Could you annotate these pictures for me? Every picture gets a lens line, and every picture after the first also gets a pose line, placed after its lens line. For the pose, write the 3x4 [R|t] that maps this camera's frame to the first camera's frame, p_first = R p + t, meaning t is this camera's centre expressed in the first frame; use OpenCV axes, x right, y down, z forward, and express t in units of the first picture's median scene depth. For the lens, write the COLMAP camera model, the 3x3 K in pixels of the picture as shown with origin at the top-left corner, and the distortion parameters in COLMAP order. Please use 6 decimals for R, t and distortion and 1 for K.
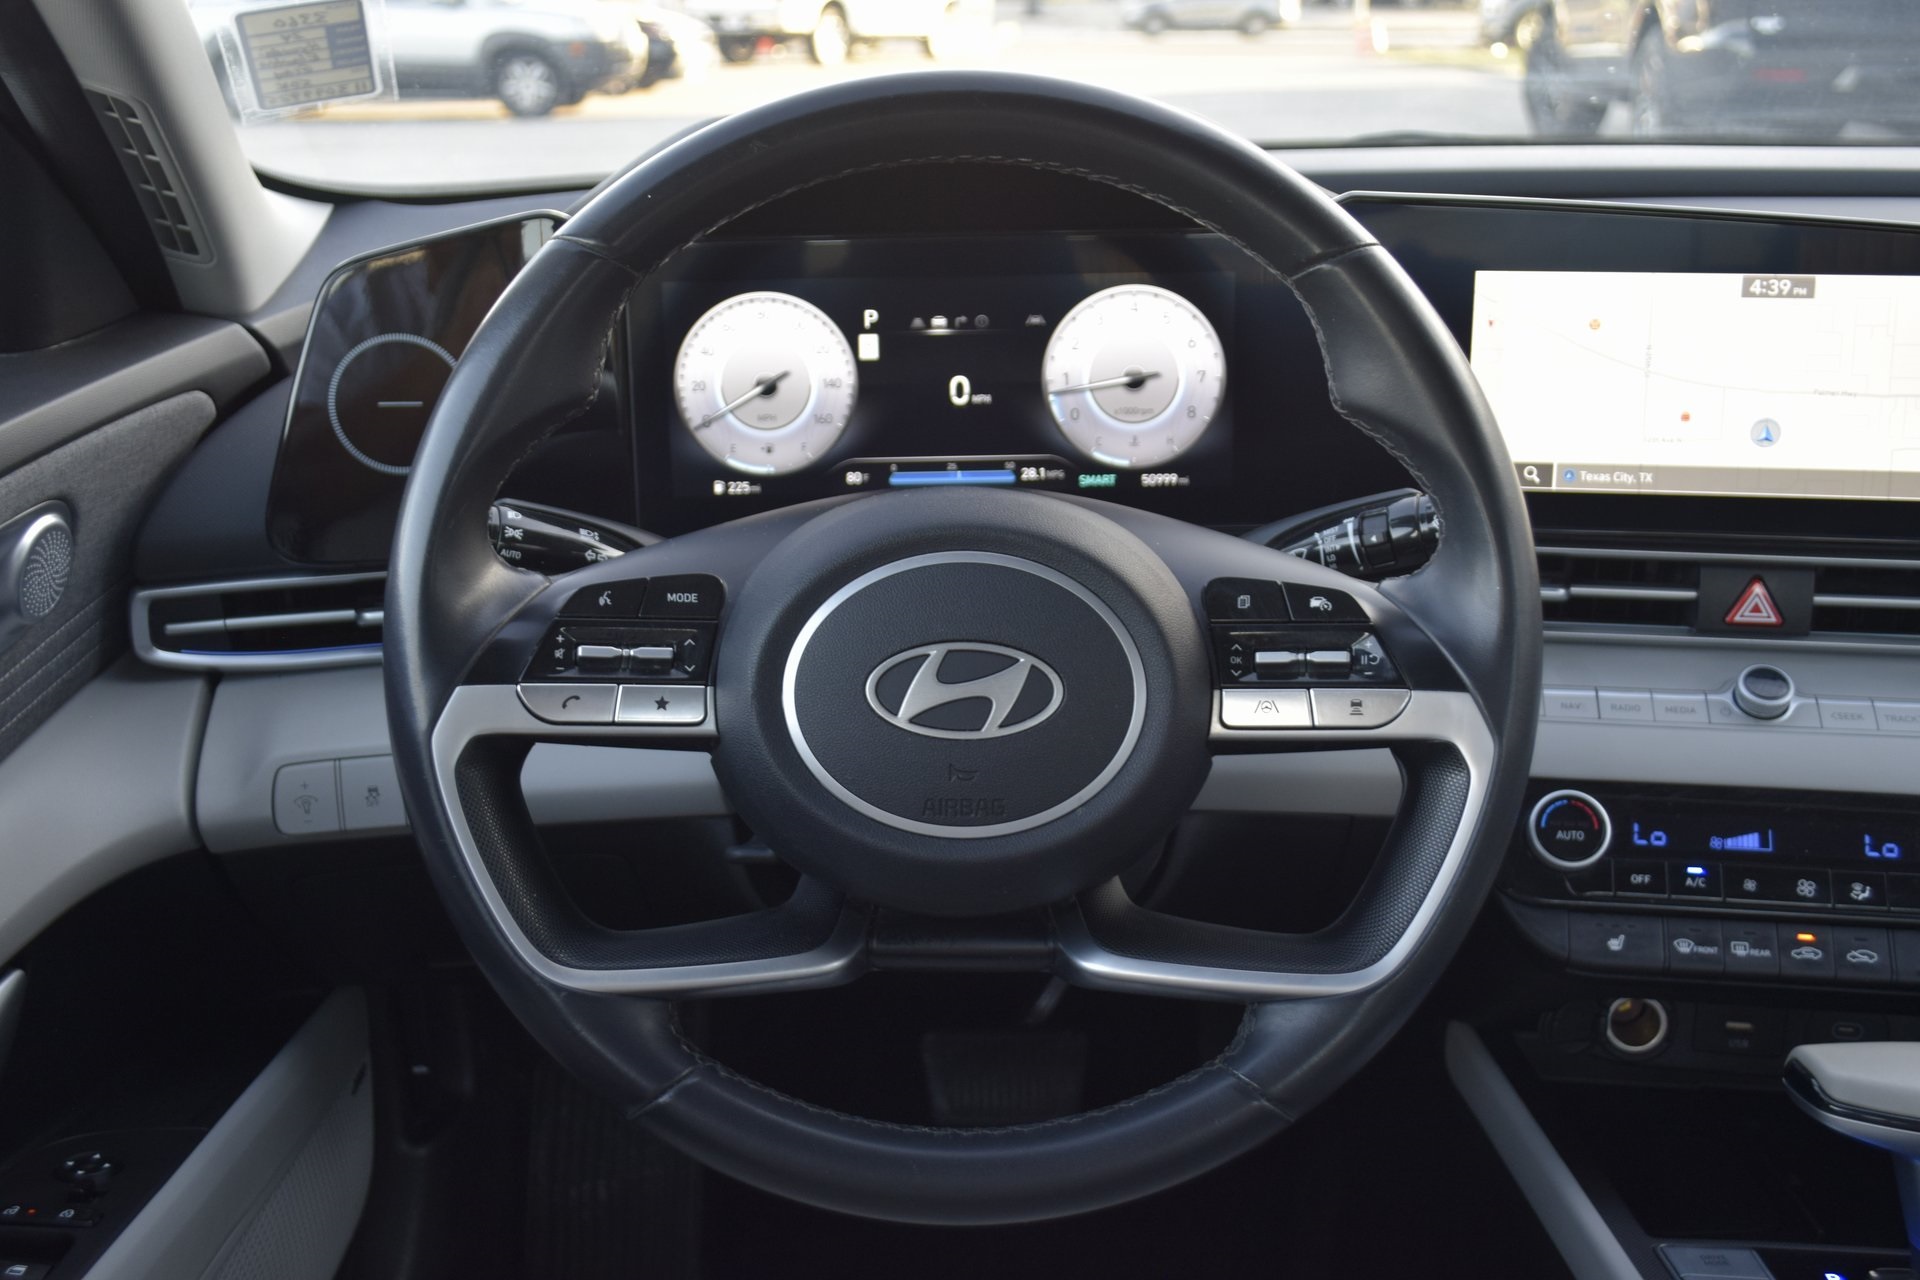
lens RADIAL K [[1990.5, 0, 959.2], [0, 1990.5, 636.8], [0, 0, 1]] dist [-0.008585, 0.000000]
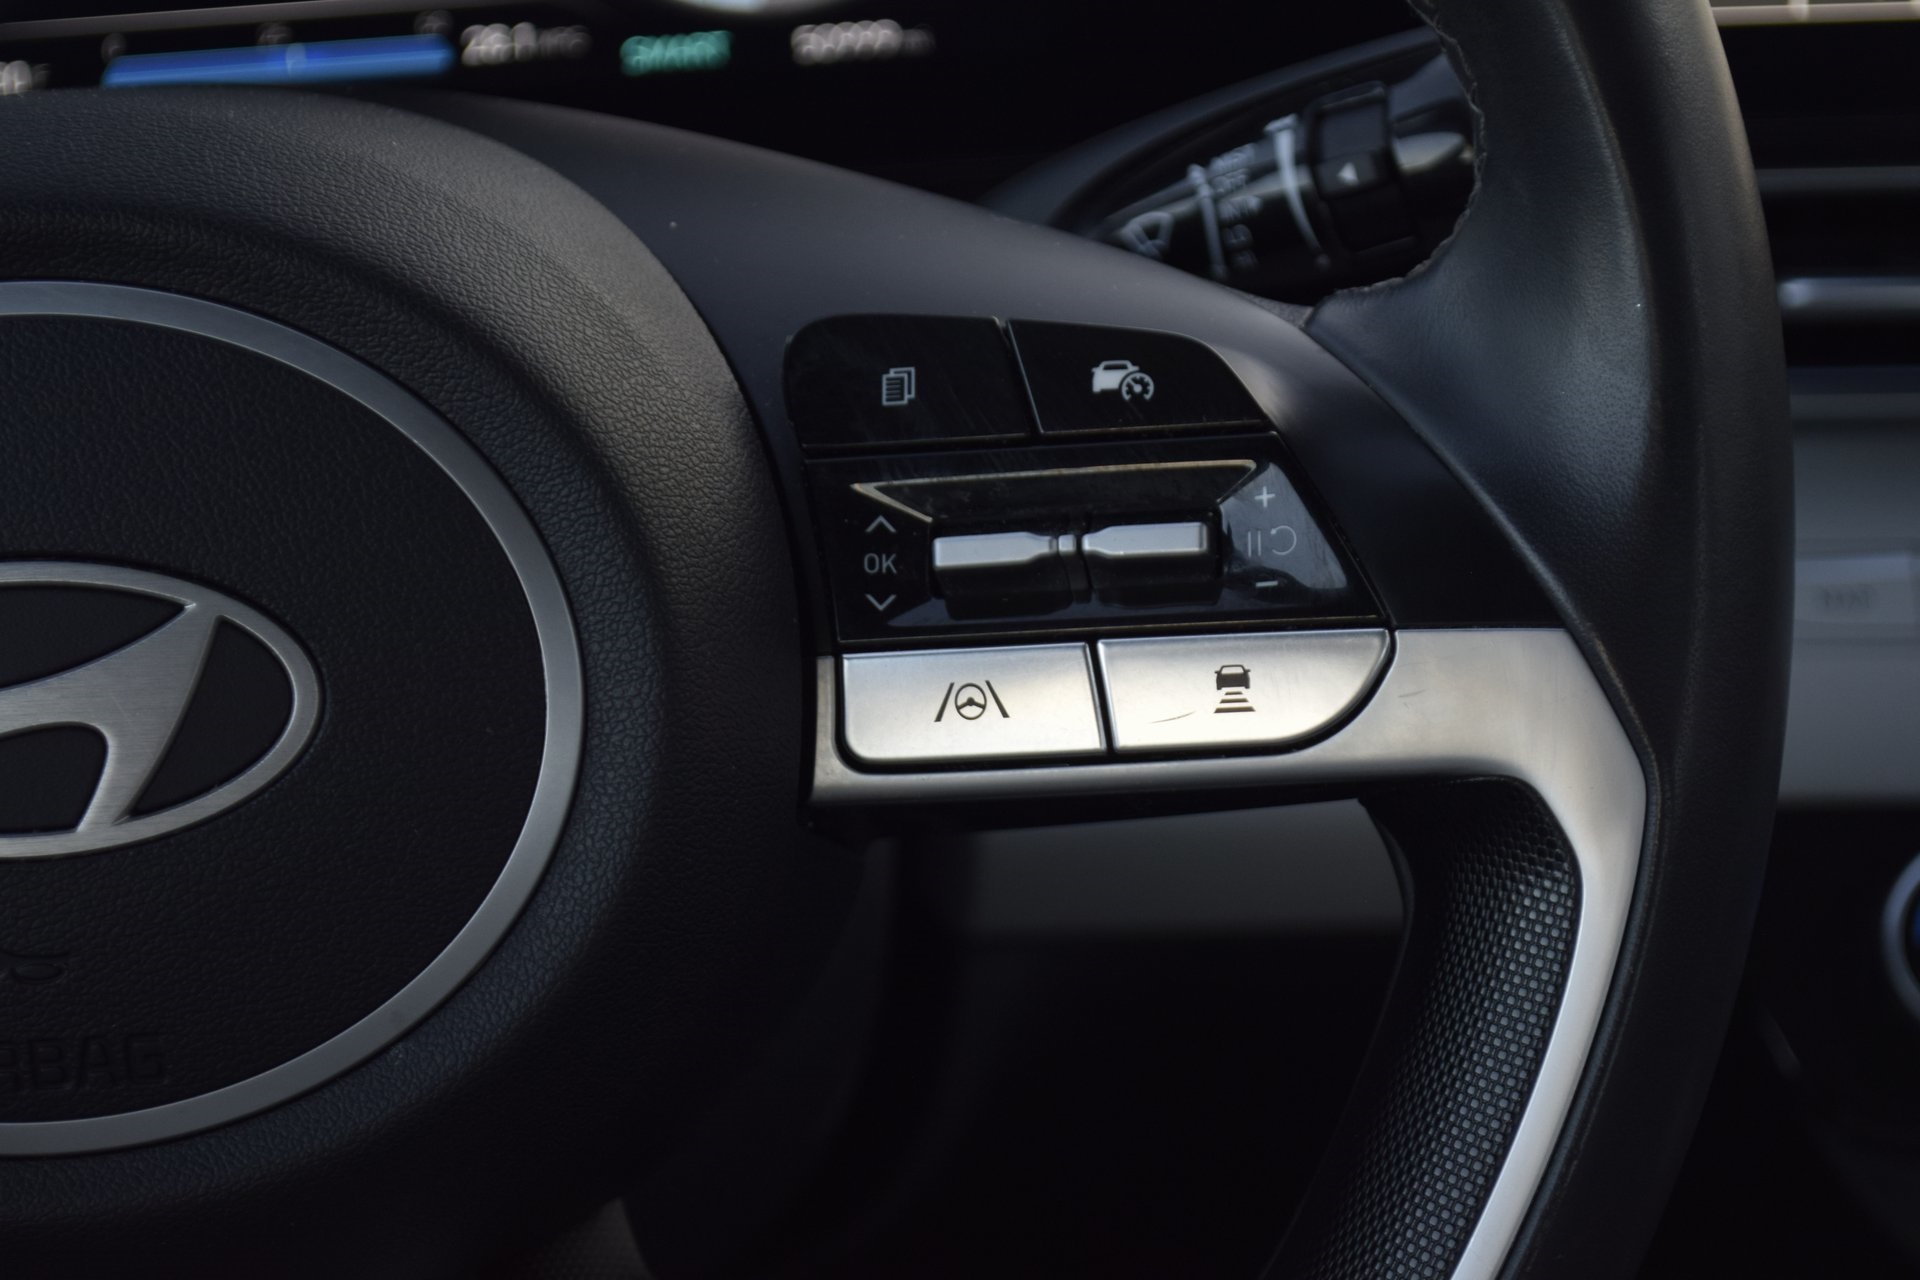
lens RADIAL K [[4551.7, 0, 960.3], [0, 4551.7, 640.6], [0, 0, 1]] dist [-0.019017, 0.000000]
pose [[0.998021, -0.055569, 0.029422, 0.129682], [0.054207, 0.997506, 0.045208, -0.009179], [-0.031861, -0.043523, 0.998544, 0.240265]]
